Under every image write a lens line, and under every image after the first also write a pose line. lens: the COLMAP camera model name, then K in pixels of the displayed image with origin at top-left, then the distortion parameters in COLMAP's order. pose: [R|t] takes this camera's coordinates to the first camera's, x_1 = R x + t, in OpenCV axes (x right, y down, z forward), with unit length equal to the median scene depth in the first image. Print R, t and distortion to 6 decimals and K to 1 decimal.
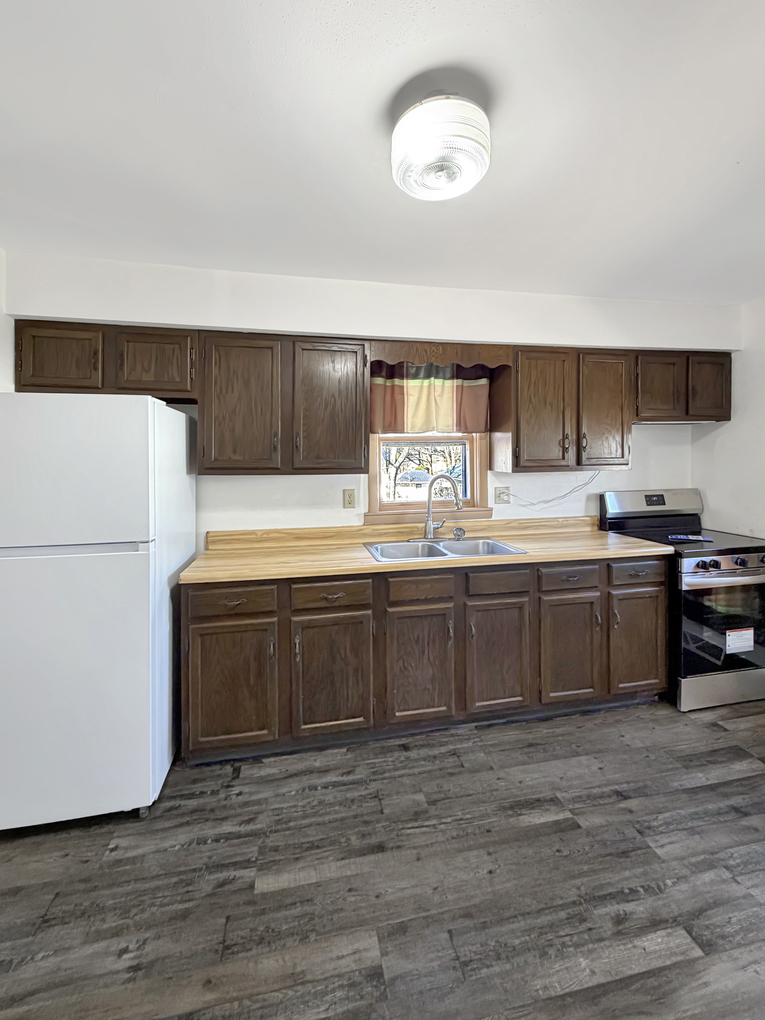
lens RADIAL K [[430.7, 0, 378.3], [0, 430.7, 461.2], [0, 0, 1]] dist [0.000195, -0.000136]
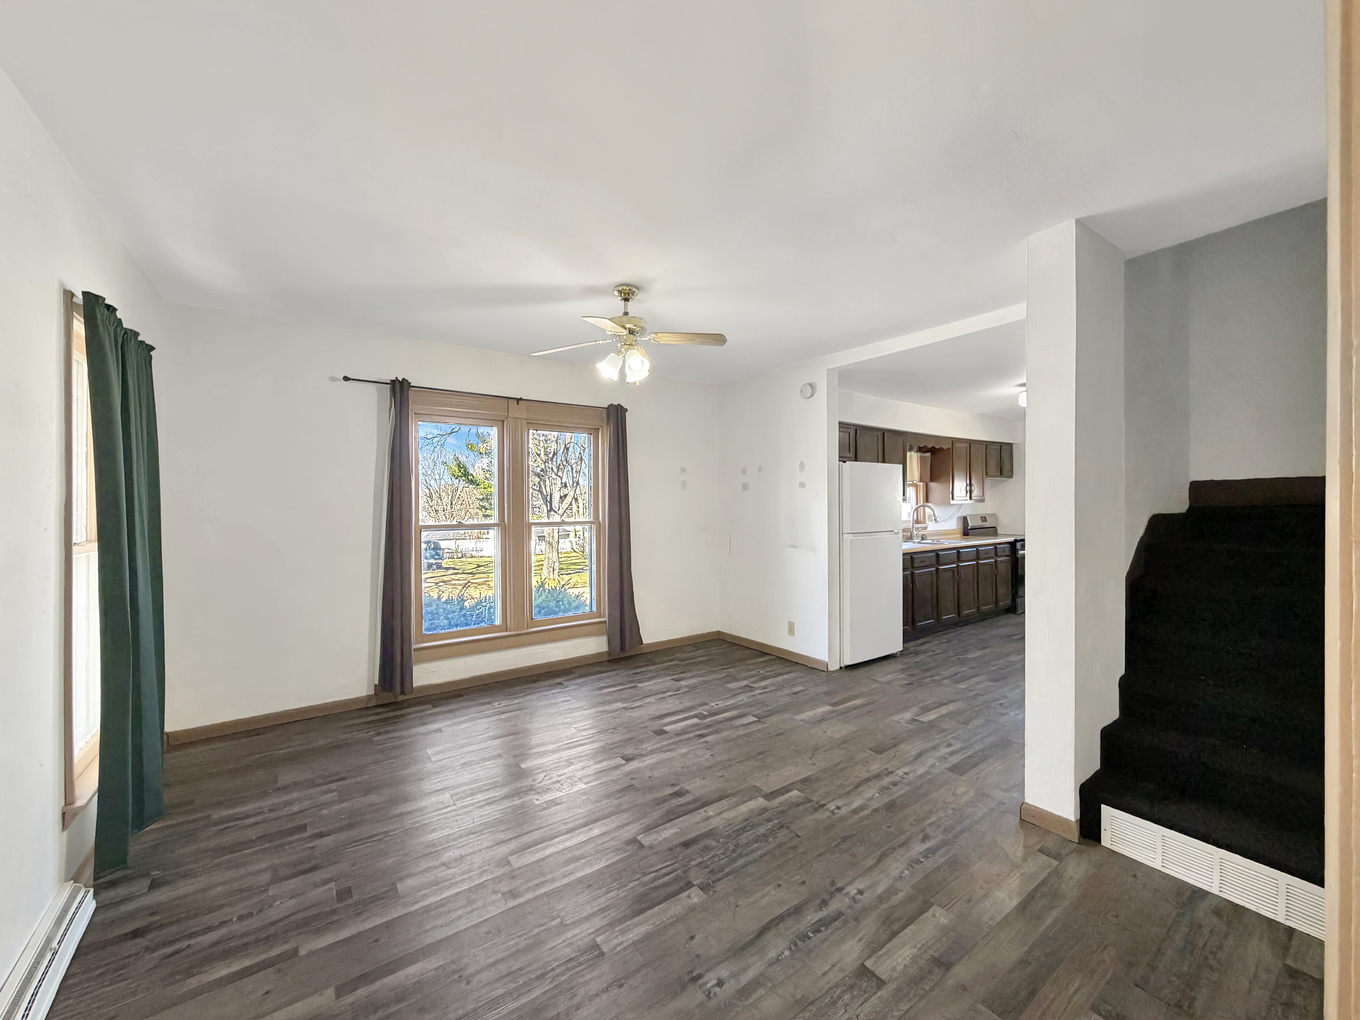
lens RADIAL K [[547.8, 0, 680.0], [0, 547.8, 510.0], [0, 0, 1]] dist [-0.001499, -0.000169]
pose [[0.907516, -0.006015, 0.419975, -2.194009], [0.006483, 0.999979, 0.000311, 0.057053], [-0.419968, 0.002440, 0.907536, -0.862912]]
